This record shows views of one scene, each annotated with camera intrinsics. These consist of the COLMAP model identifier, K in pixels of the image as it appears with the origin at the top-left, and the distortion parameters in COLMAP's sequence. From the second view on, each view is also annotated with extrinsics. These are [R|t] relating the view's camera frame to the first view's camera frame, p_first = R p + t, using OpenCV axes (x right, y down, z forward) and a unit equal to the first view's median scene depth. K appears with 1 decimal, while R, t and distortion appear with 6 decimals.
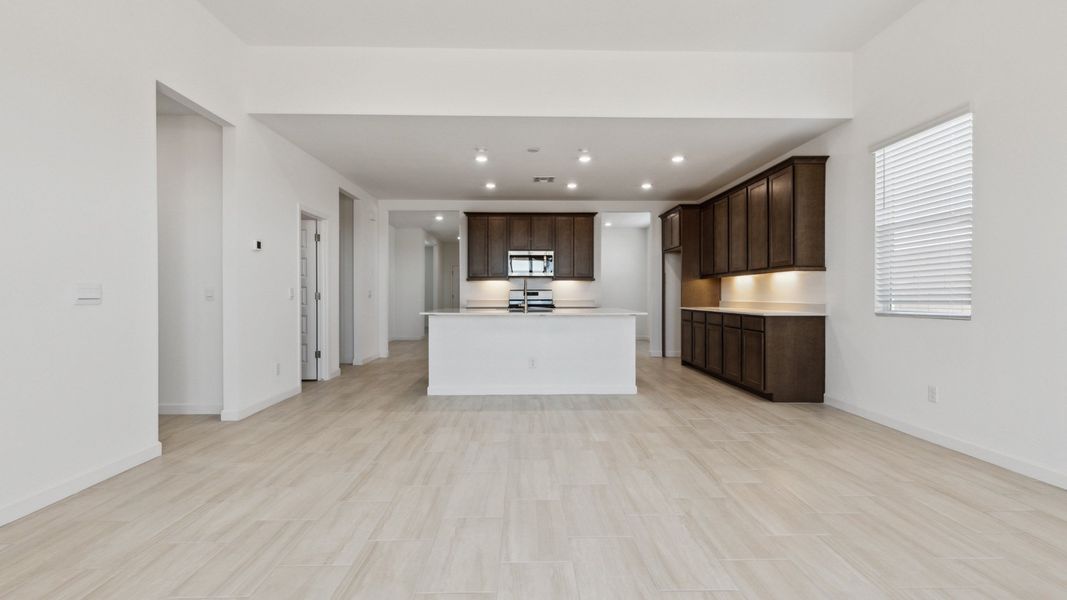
lens RADIAL K [[545.0, 0, 539.1], [0, 545.0, 301.1], [0, 0, 1]] dist [0.000031, 0.000055]
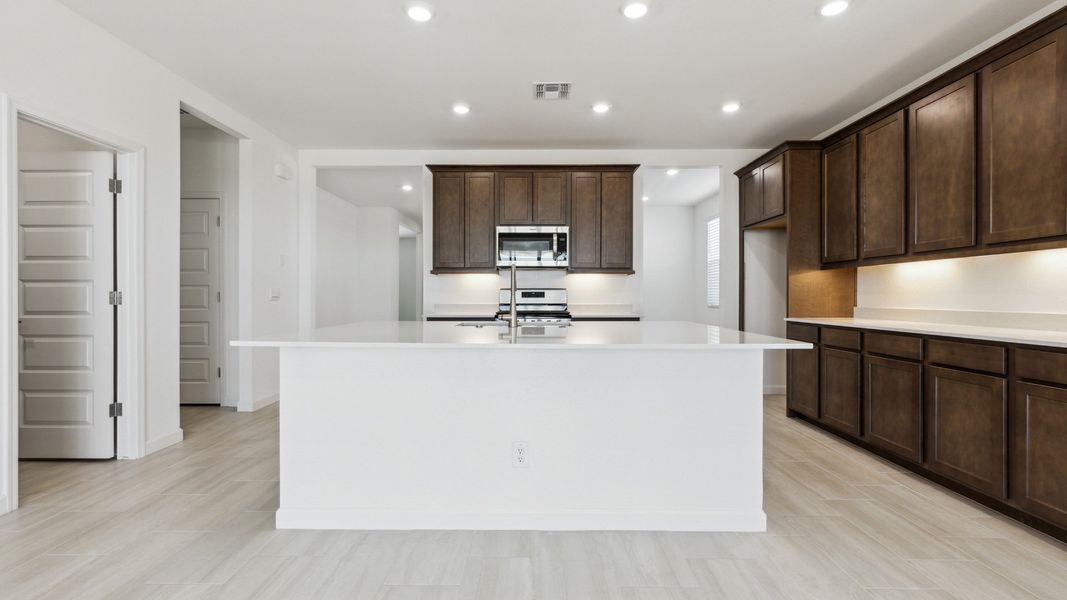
lens RADIAL K [[545.0, 0, 539.1], [0, 545.0, 301.1], [0, 0, 1]] dist [0.000031, 0.000055]
pose [[0.999638, 0.002061, -0.026840, 0.009444], [-0.002147, 0.999993, -0.003190, -0.004015], [0.026833, 0.003246, 0.999635, 0.374072]]
